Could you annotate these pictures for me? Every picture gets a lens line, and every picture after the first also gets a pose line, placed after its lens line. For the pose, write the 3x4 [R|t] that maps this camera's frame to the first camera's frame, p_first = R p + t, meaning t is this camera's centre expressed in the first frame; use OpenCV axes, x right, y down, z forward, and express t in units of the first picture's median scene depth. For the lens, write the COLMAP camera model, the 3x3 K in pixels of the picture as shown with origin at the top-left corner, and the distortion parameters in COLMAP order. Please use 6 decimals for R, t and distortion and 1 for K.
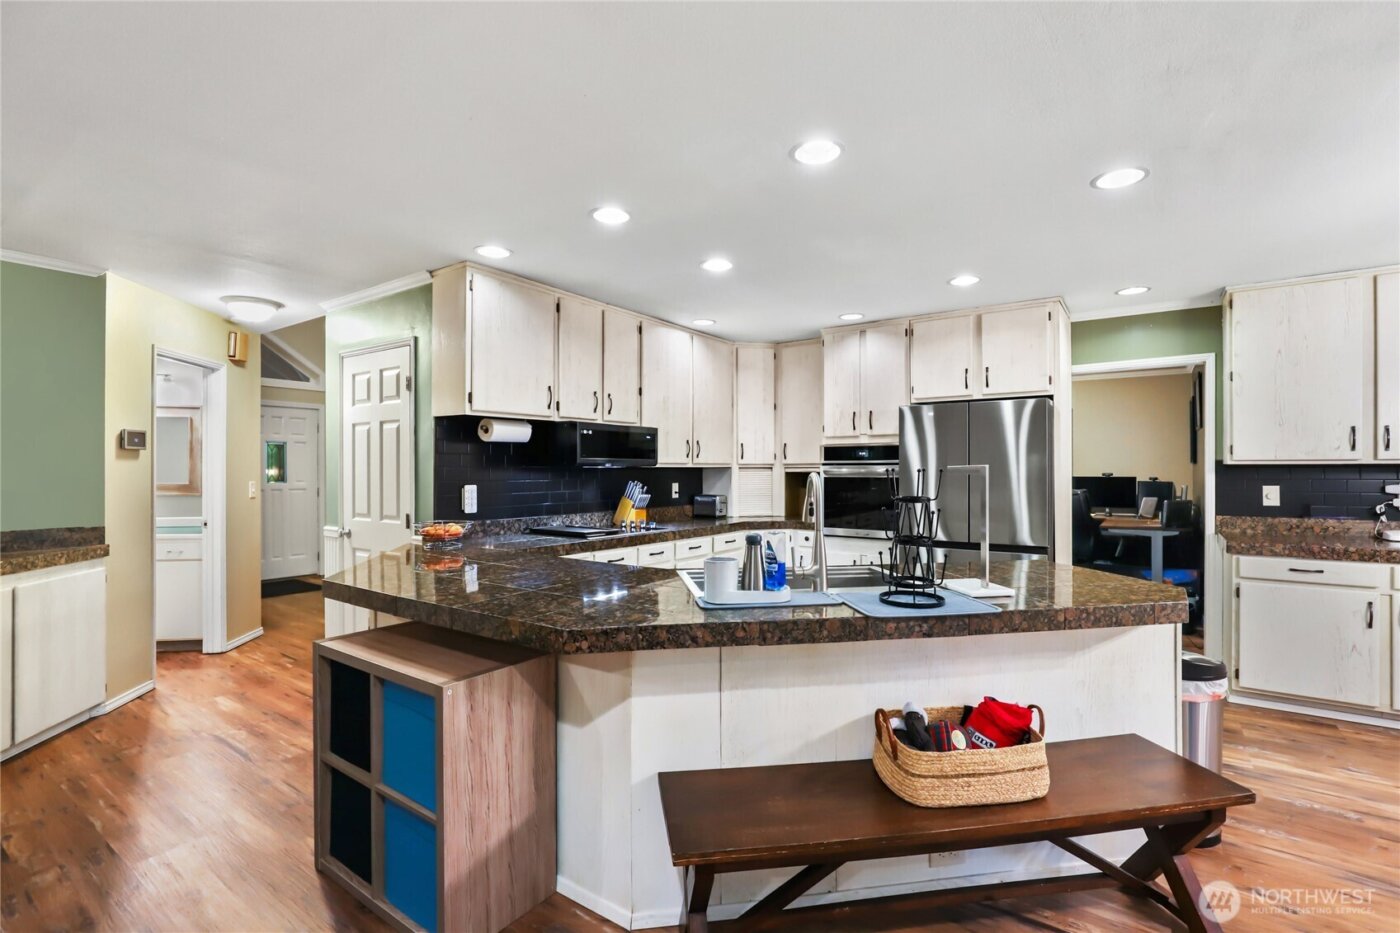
lens RADIAL K [[644.6, 0, 701.6], [0, 644.6, 467.7], [0, 0, 1]] dist [-0.023941, 0.005238]
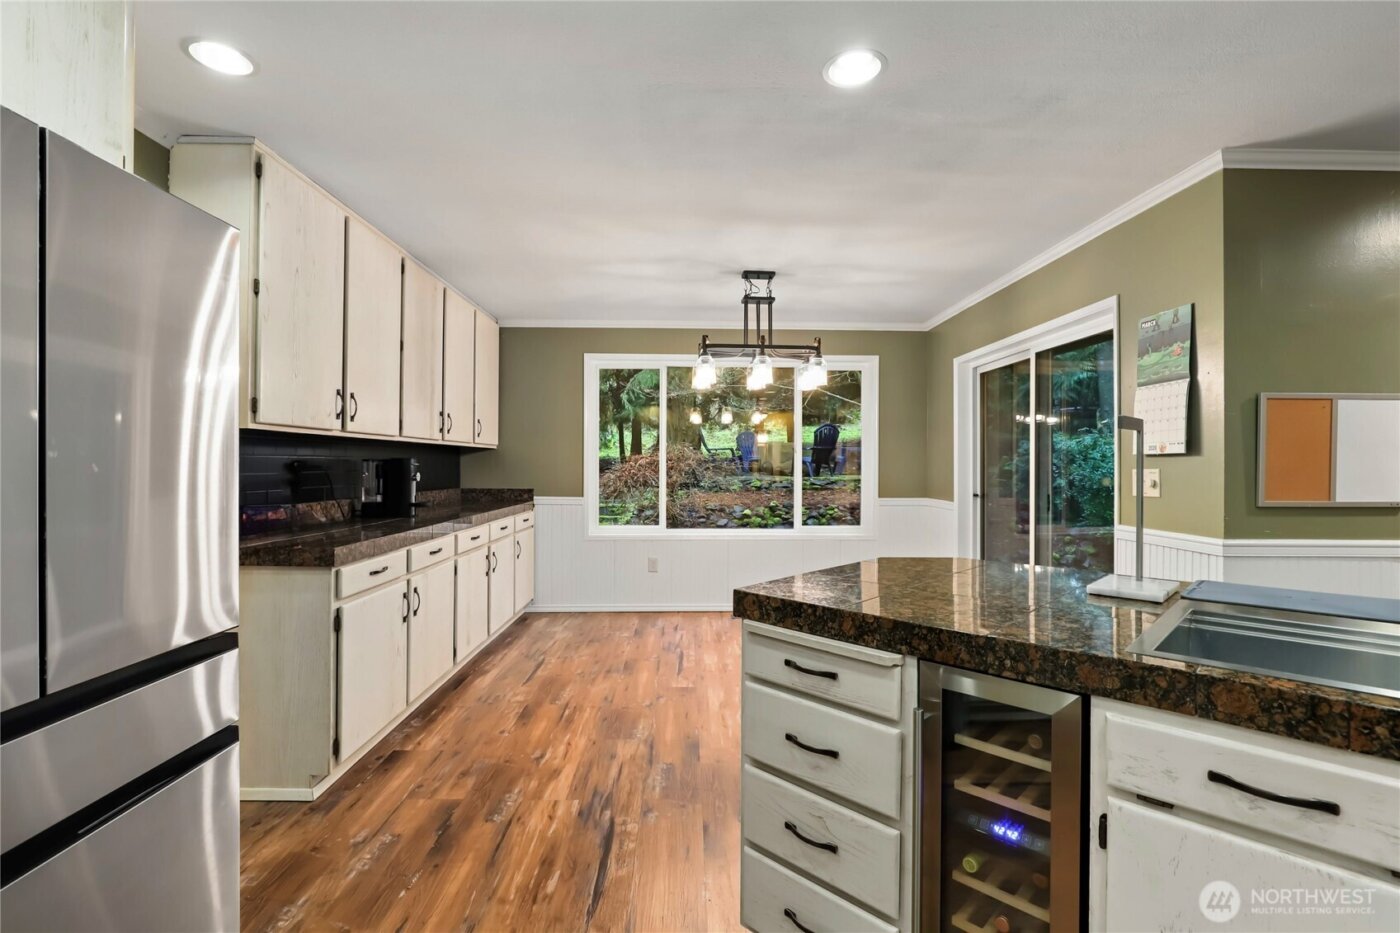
lens RADIAL K [[644.6, 0, 700.5], [0, 644.6, 463.5], [0, 0, 1]] dist [-0.023941, 0.005238]
pose [[-0.595370, 0.001487, 0.803451, 0.074897], [-0.004321, 0.999978, -0.005053, 0.028079], [-0.803440, -0.006480, -0.595350, 0.965984]]
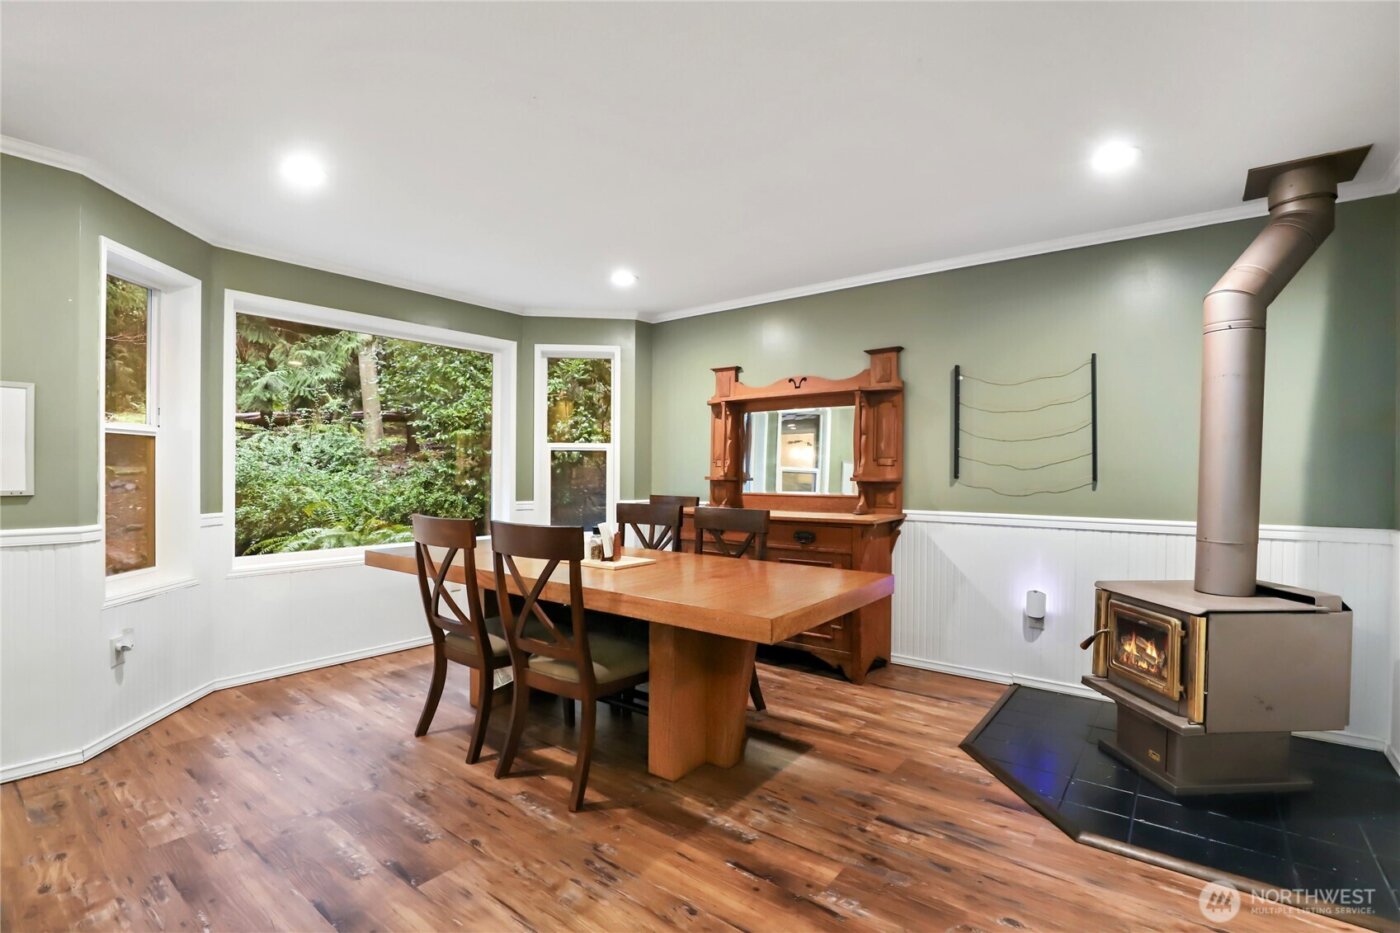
lens RADIAL K [[644.6, 0, 711.2], [0, 644.6, 469.9], [0, 0, 1]] dist [-0.023941, 0.005238]
pose [[-0.999118, -0.003725, 0.041815, -0.522894], [-0.003814, 0.999991, -0.002054, 0.037545], [-0.041807, -0.002212, -0.999123, 0.635038]]
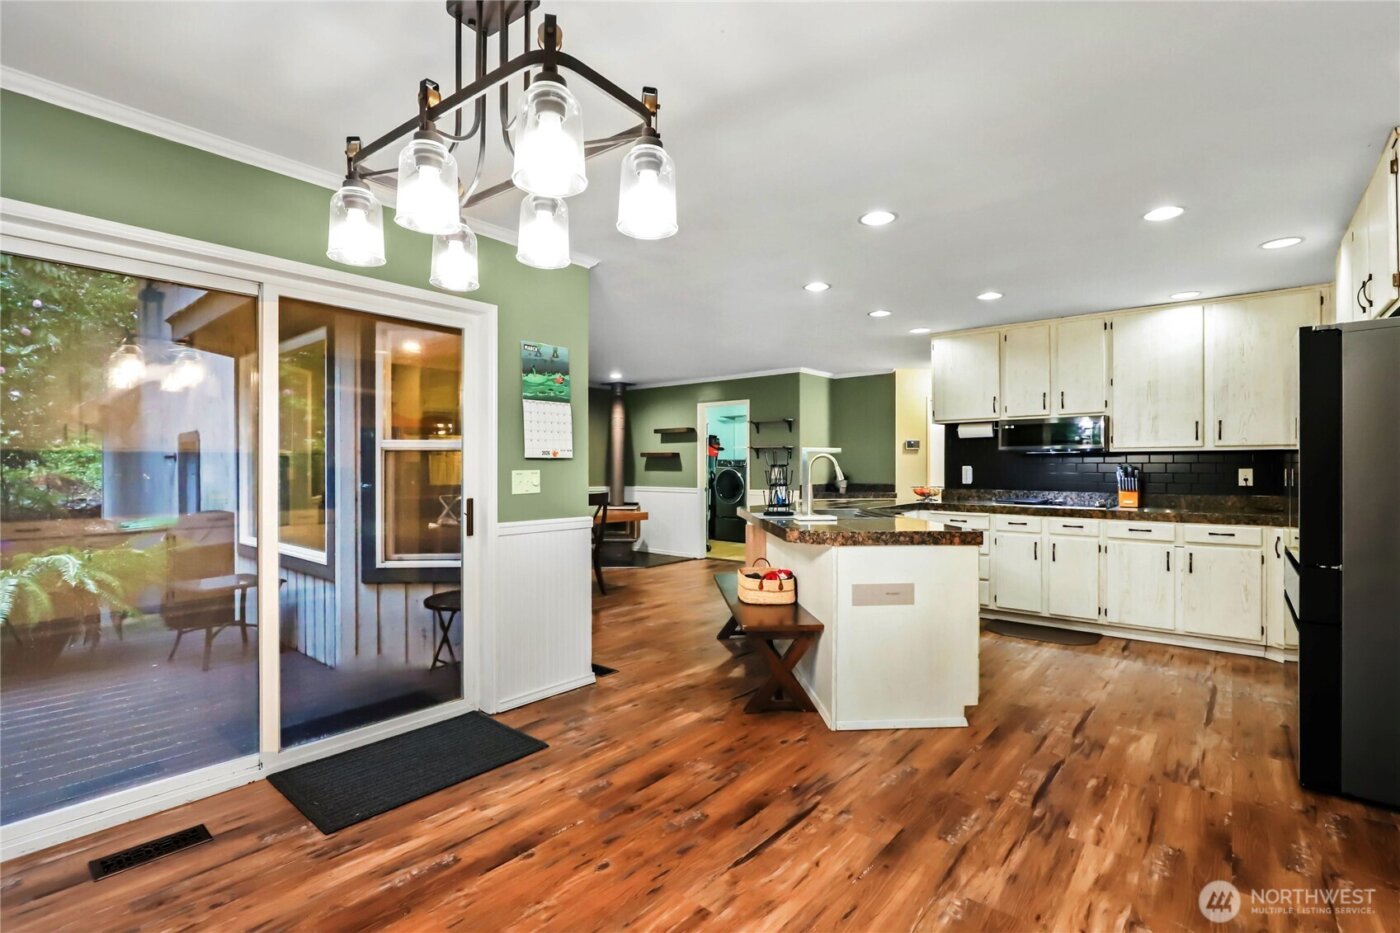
lens RADIAL K [[644.6, 0, 703.4], [0, 644.6, 466.0], [0, 0, 1]] dist [-0.023941, 0.005238]
pose [[-0.078146, -0.001602, -0.996941, 1.168338], [0.003196, 0.999993, -0.001857, 0.025560], [0.996937, -0.003331, -0.078140, 0.442020]]
